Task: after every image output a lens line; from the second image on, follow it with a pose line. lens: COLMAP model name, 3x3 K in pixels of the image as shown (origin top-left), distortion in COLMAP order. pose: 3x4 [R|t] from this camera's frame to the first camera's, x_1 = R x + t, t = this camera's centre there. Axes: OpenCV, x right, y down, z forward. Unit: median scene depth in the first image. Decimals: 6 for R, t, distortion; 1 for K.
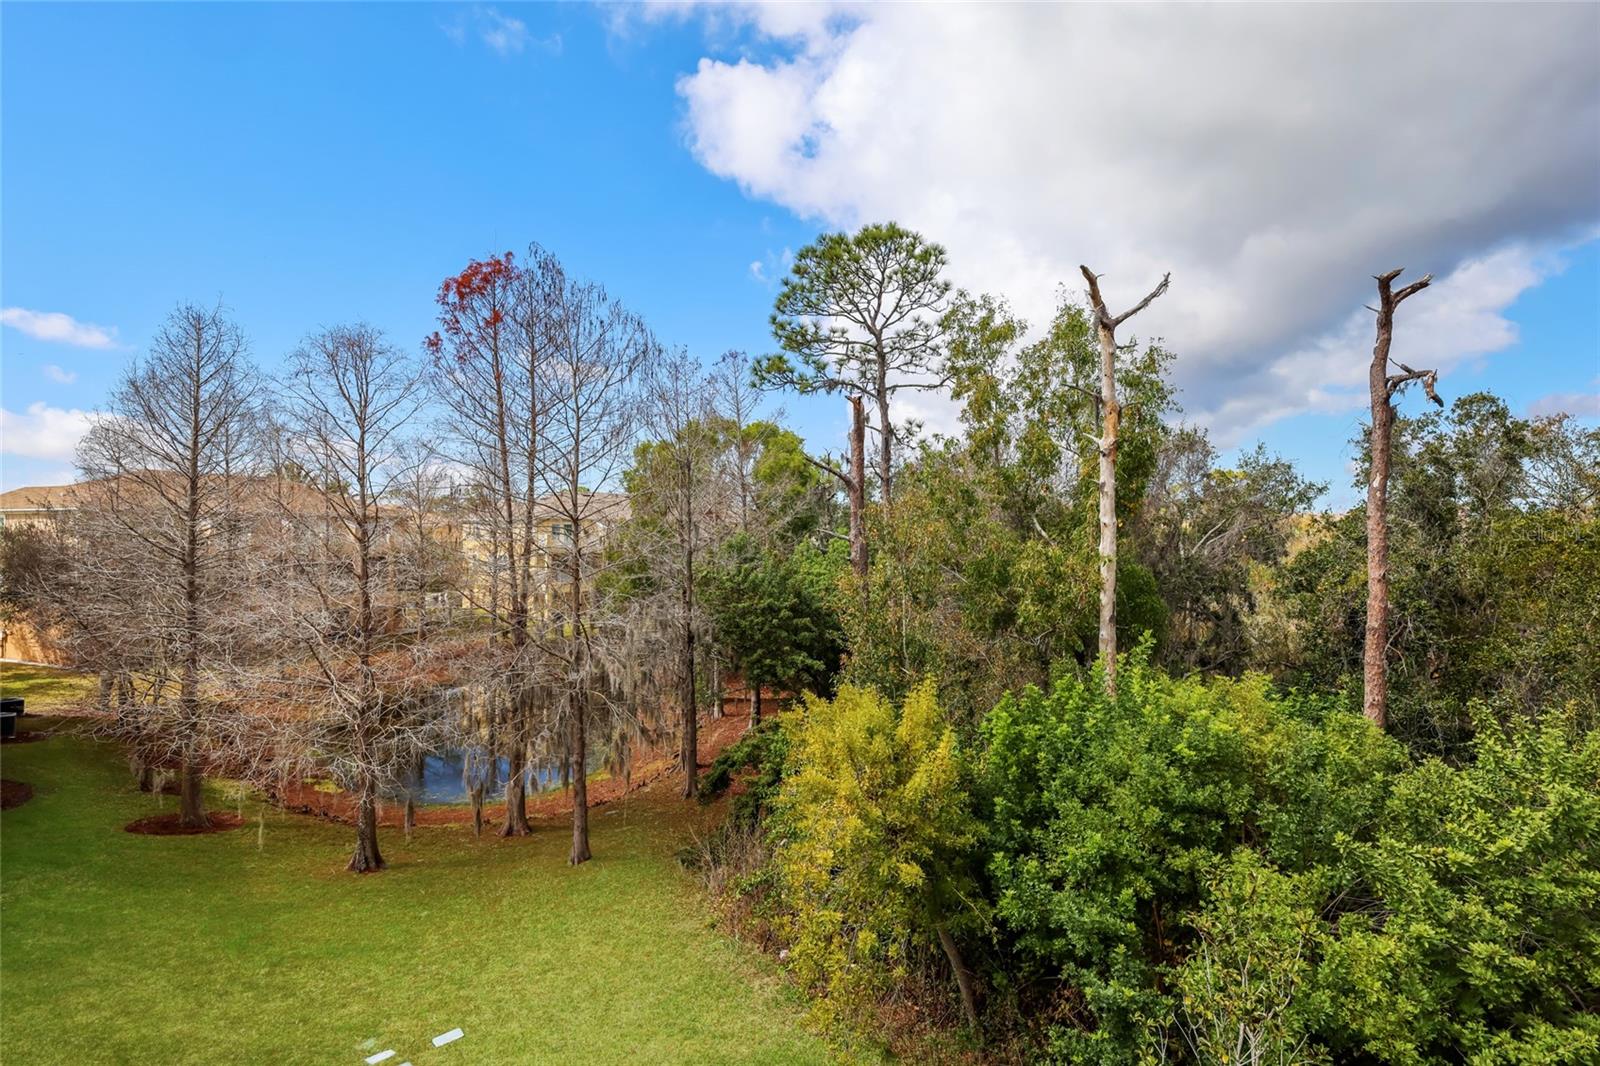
lens RADIAL K [[863.3, 0, 799.8], [0, 863.3, 516.5], [0, 0, 1]] dist [-0.001205, 0.001691]
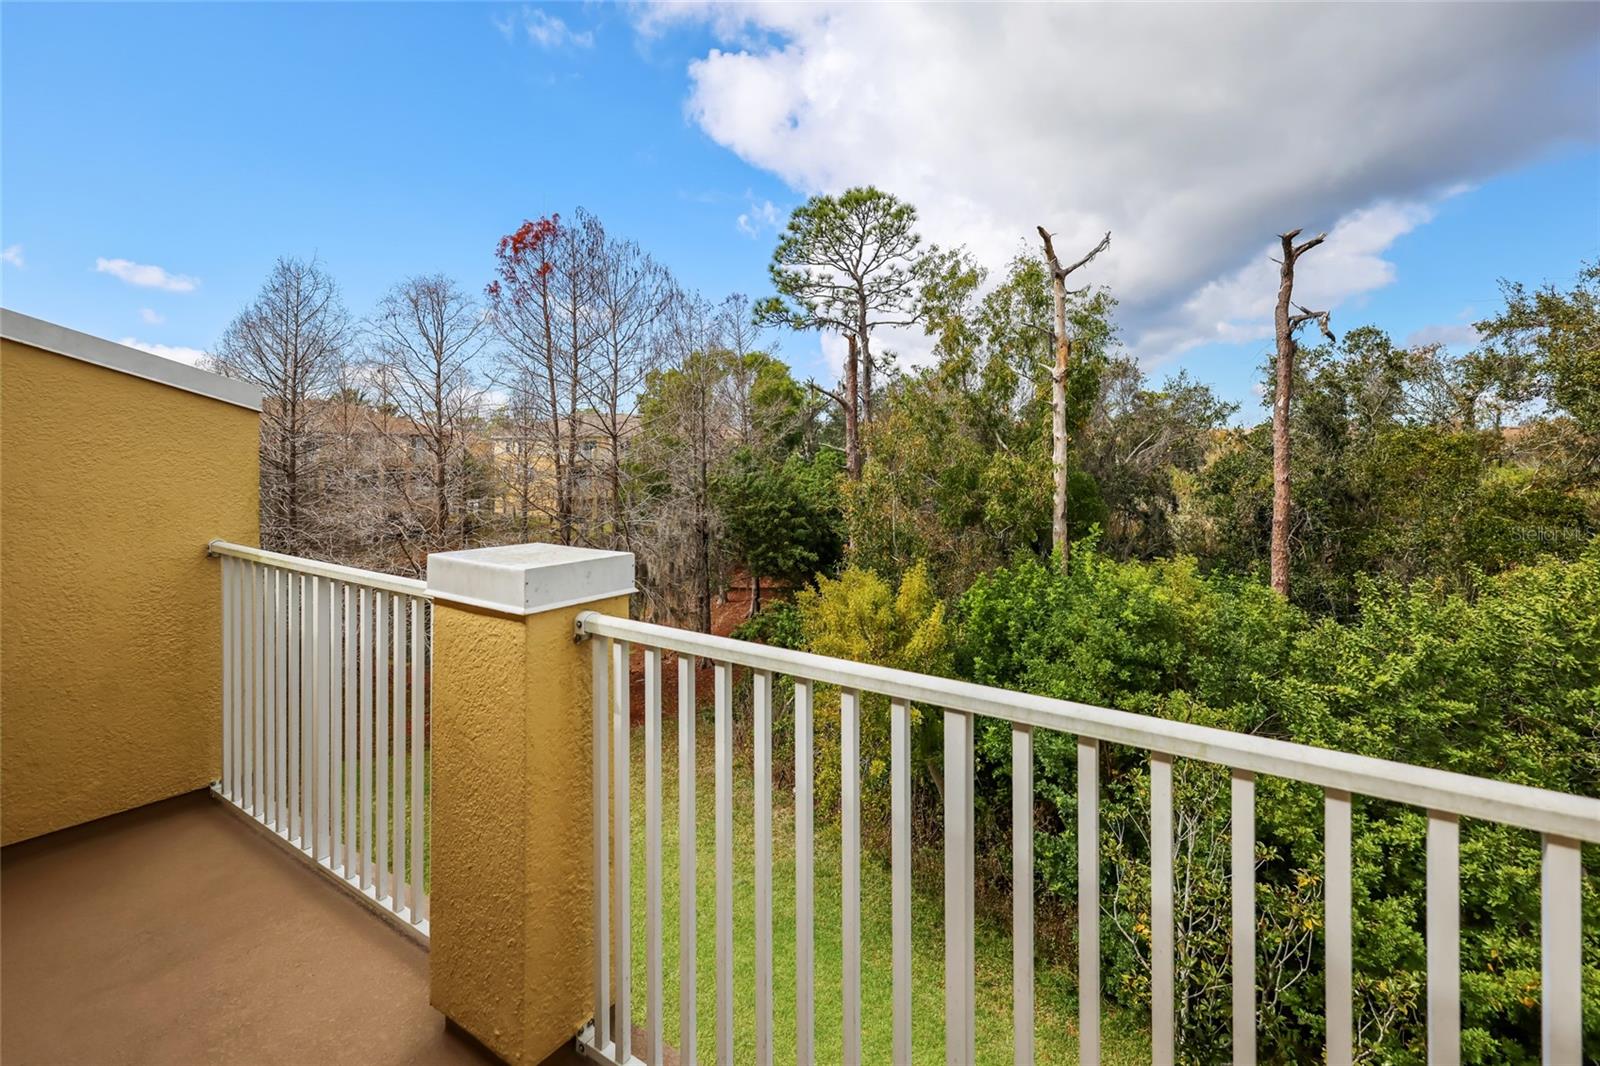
lens RADIAL K [[750.3, 0, 773.8], [0, 750.3, 436.2], [0, 0, 1]] dist [0.001882, -0.000958]
pose [[0.999986, -0.004536, -0.002804, -0.031921], [0.004545, 0.999984, 0.003226, 0.000906], [0.002789, -0.003238, 0.999991, -0.044566]]
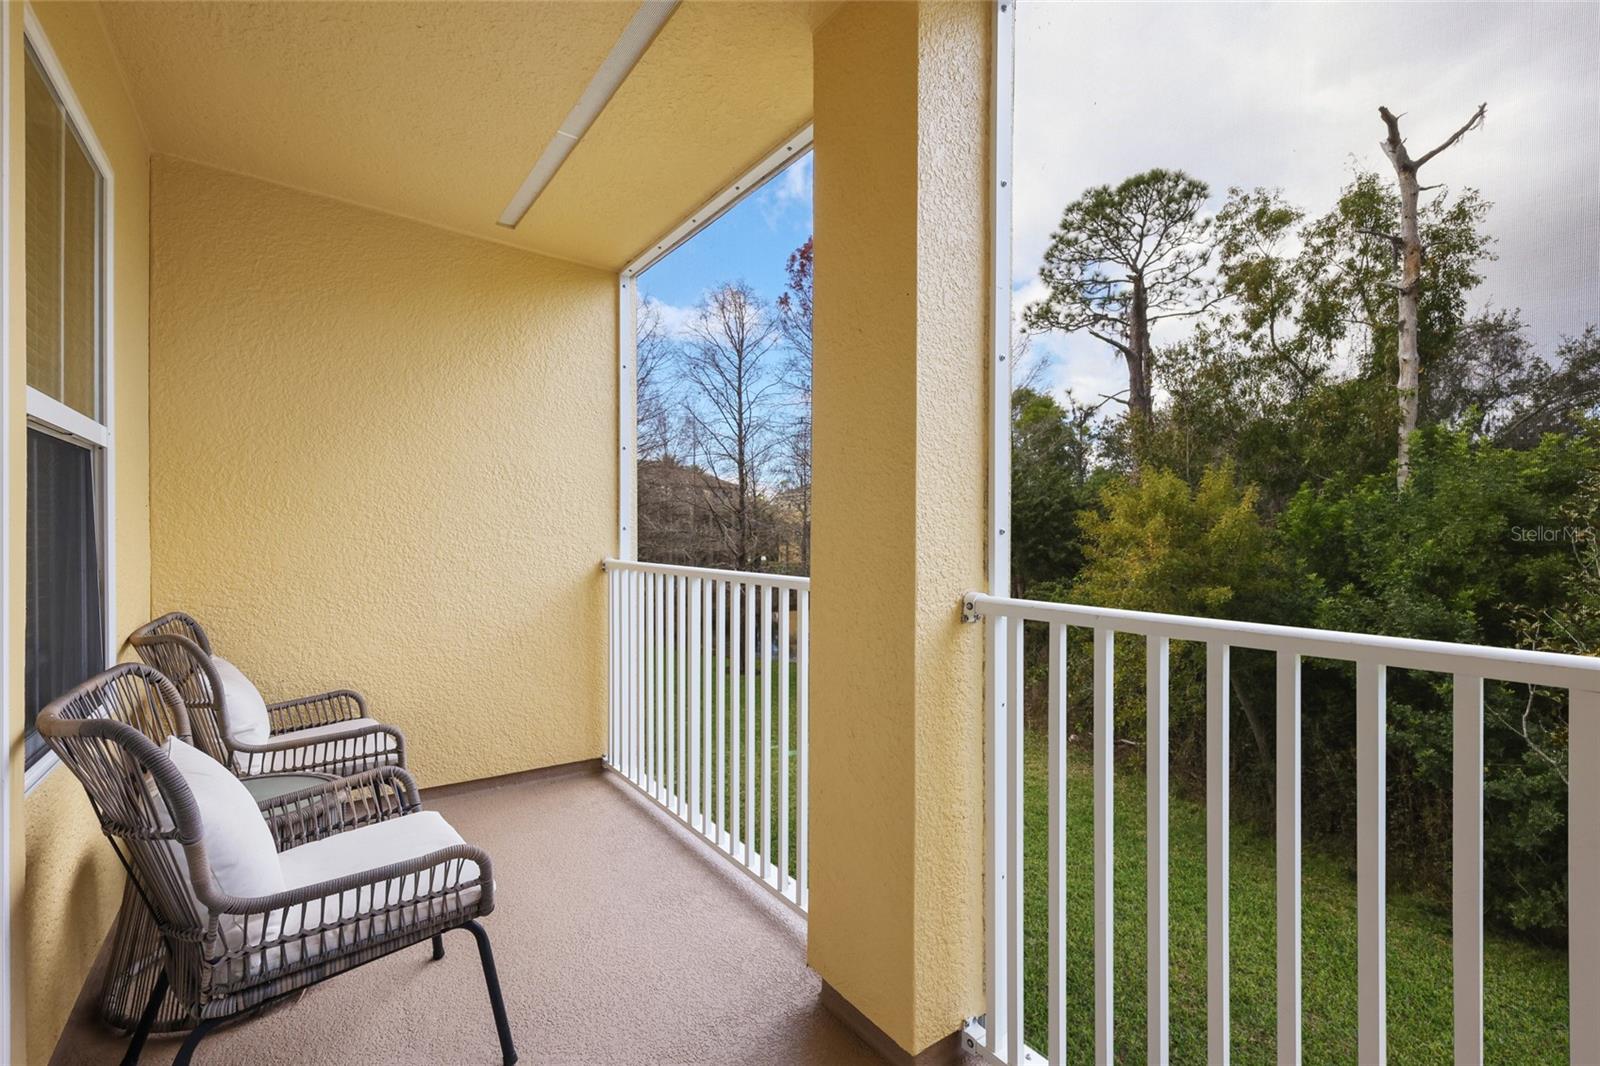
lens RADIAL K [[691.9, 0, 788.5], [0, 691.9, 525.4], [0, 0, 1]] dist [0.003489, 0.000155]
pose [[0.941195, -0.001958, -0.337858, -0.047185], [0.003603, 0.999985, 0.004243, 0.149077], [0.337845, -0.005211, 0.941187, -0.031390]]
